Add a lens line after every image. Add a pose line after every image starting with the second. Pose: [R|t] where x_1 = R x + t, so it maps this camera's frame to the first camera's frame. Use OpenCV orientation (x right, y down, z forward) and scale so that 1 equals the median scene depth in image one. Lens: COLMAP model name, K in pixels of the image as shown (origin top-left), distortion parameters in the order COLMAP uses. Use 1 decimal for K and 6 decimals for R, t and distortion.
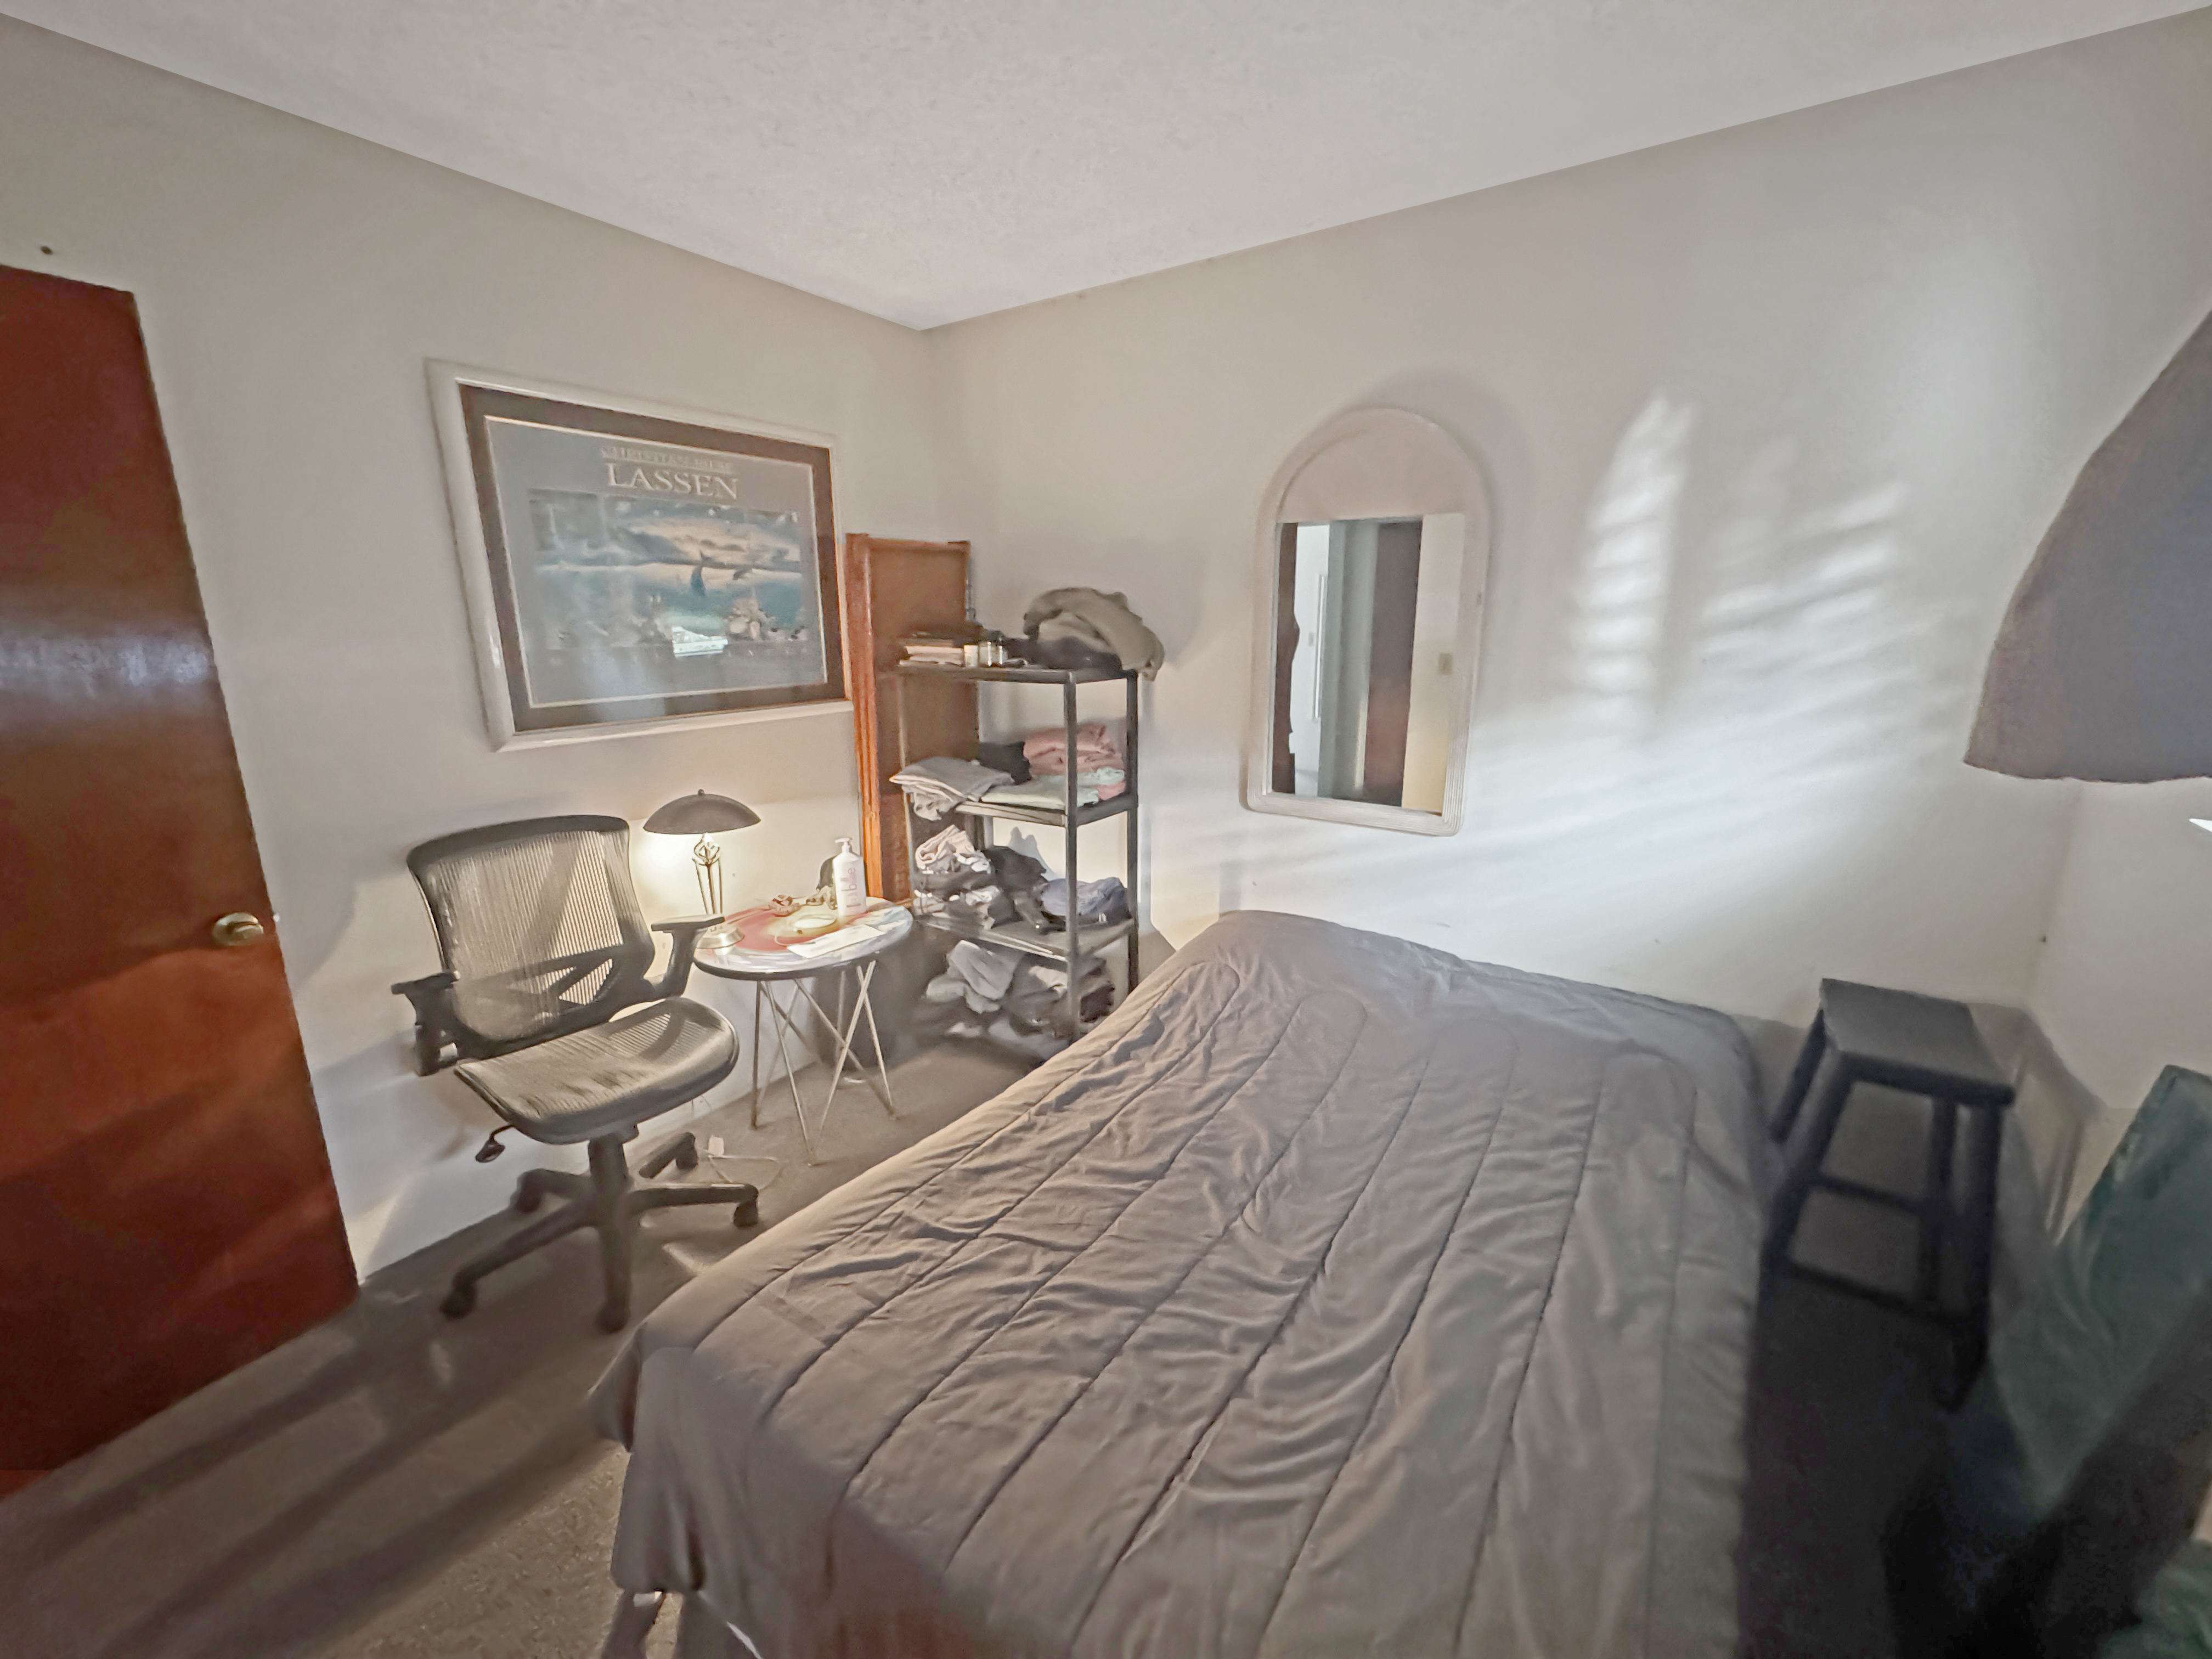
lens RADIAL K [[878.4, 0, 1116.2], [0, 878.4, 826.0], [0, 0, 1]] dist [-0.003219, -0.000649]
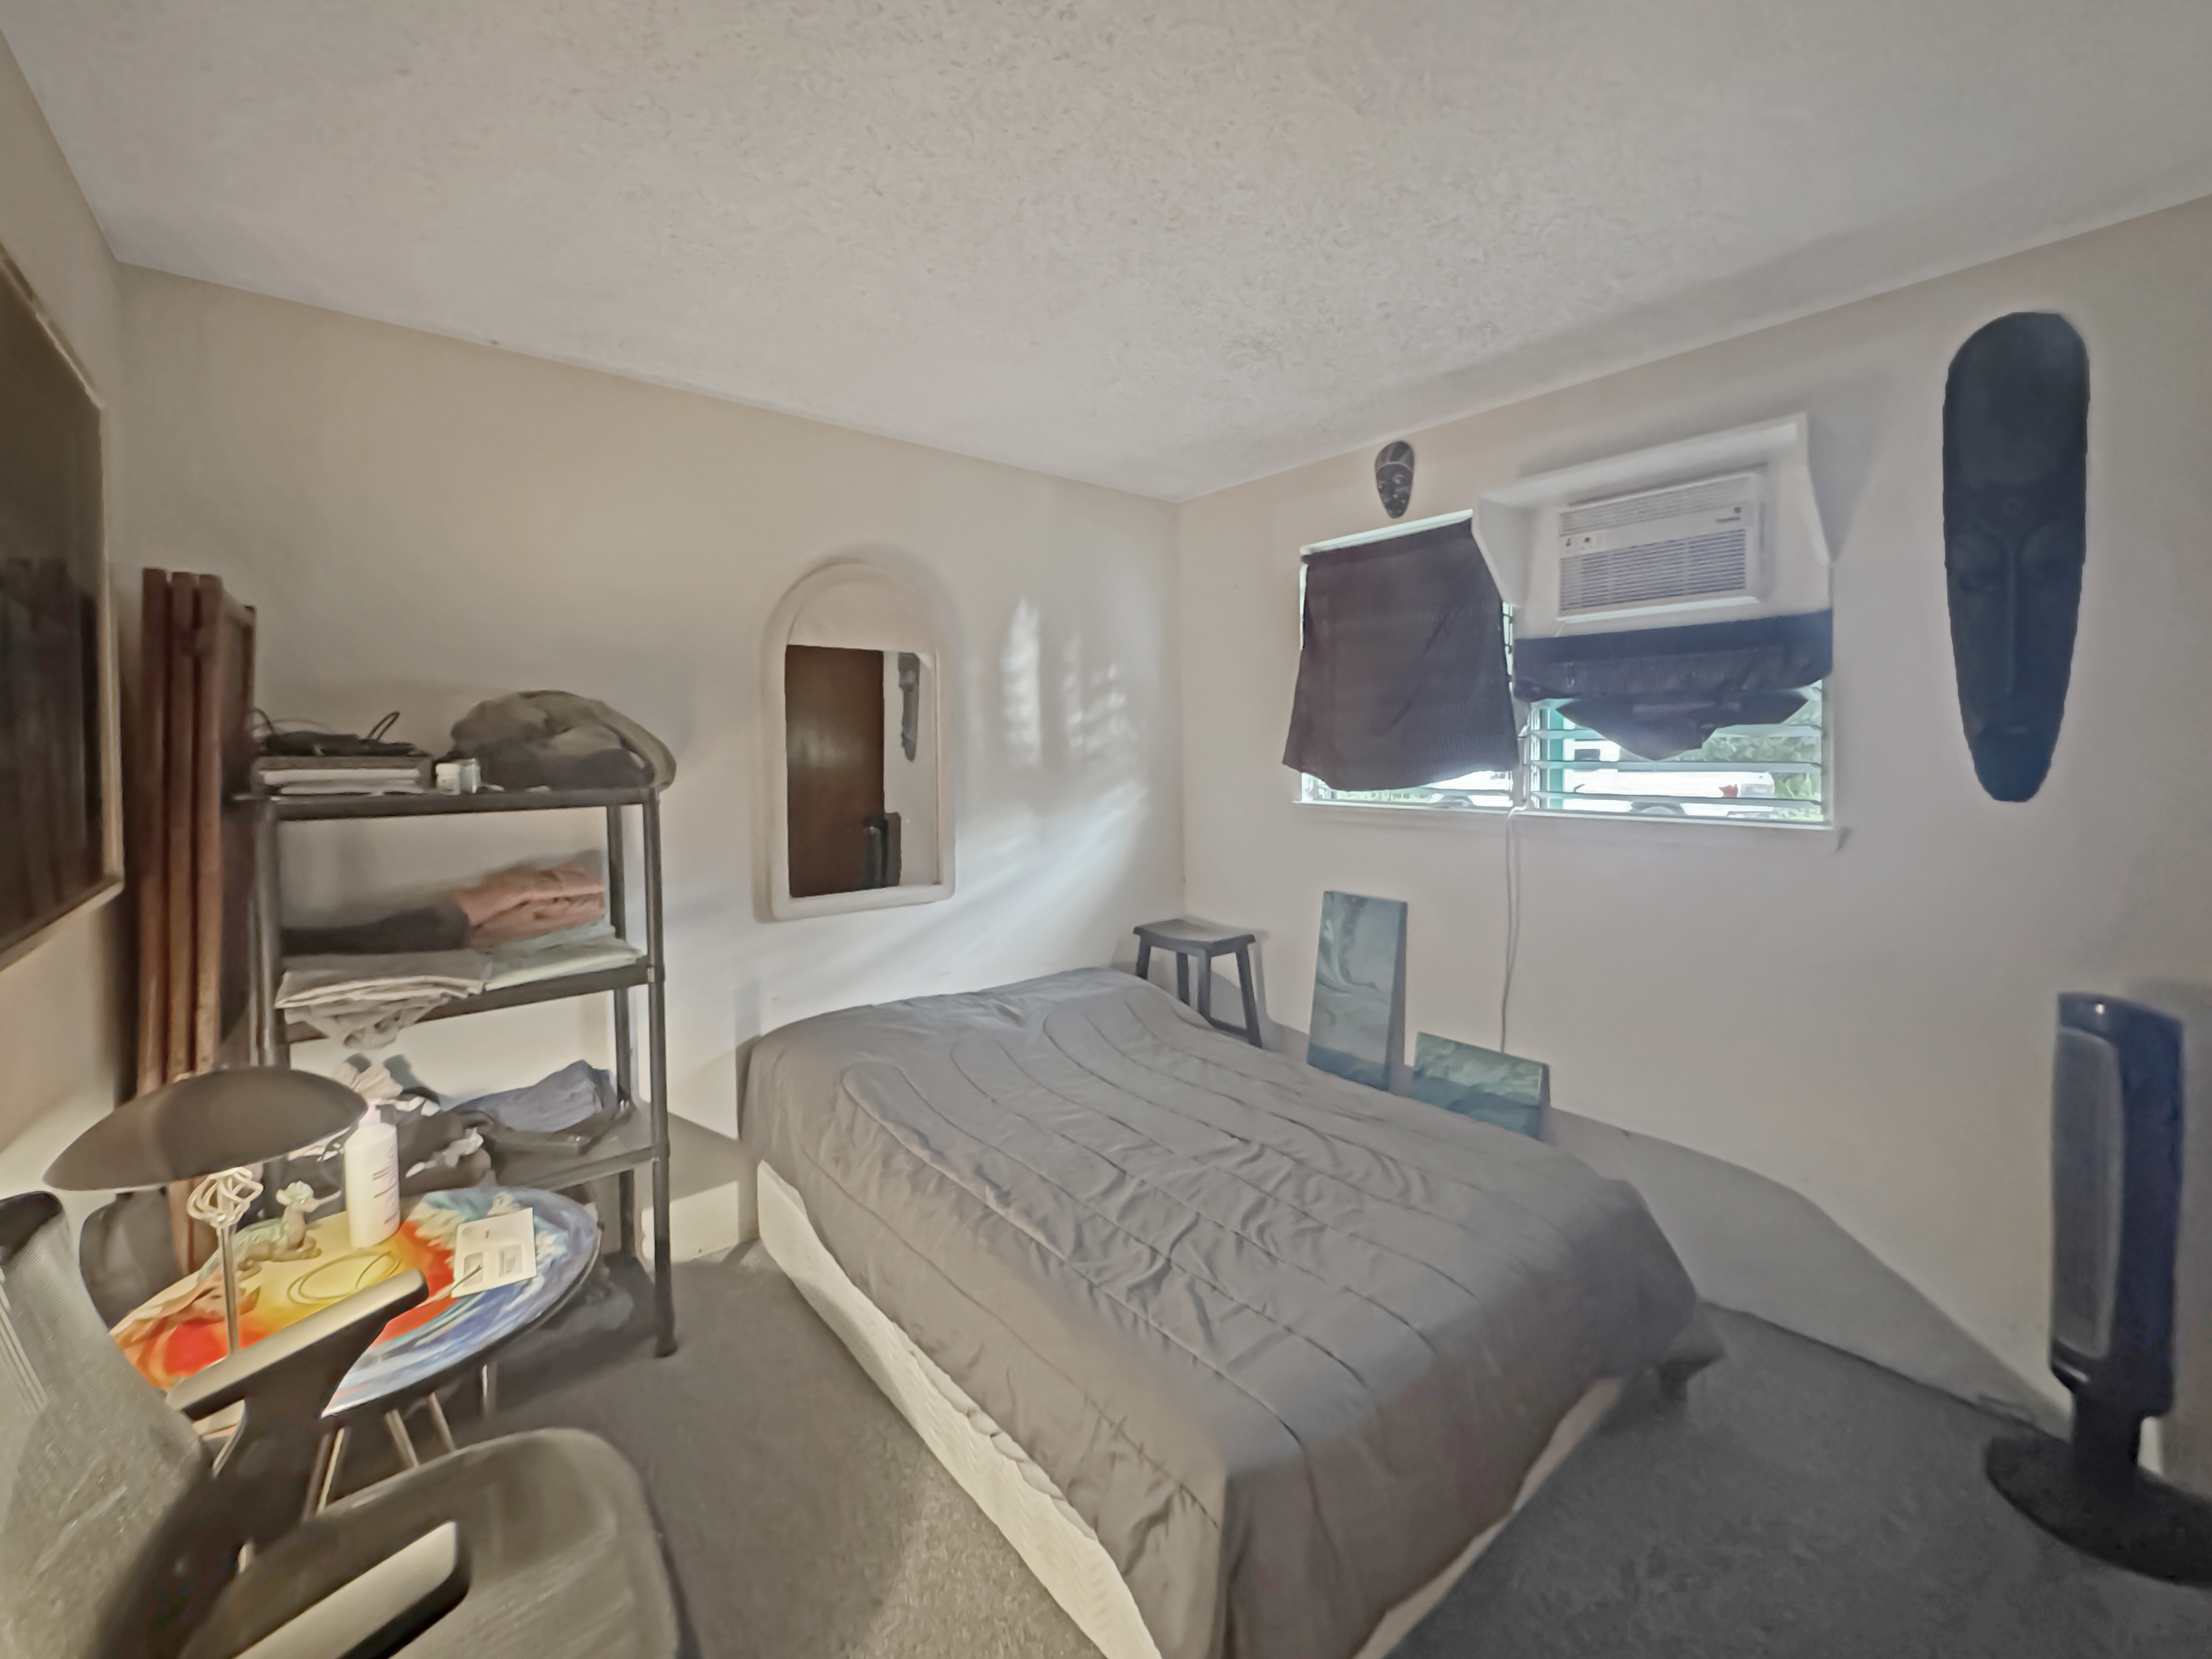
lens RADIAL K [[878.4, 0, 1116.2], [0, 878.4, 826.0], [0, 0, 1]] dist [-0.003219, -0.000649]
pose [[0.284805, -0.091624, 0.954197, -0.711178], [0.226549, 0.973656, 0.025873, -0.065708], [-0.931430, 0.208804, 0.298059, 0.368326]]
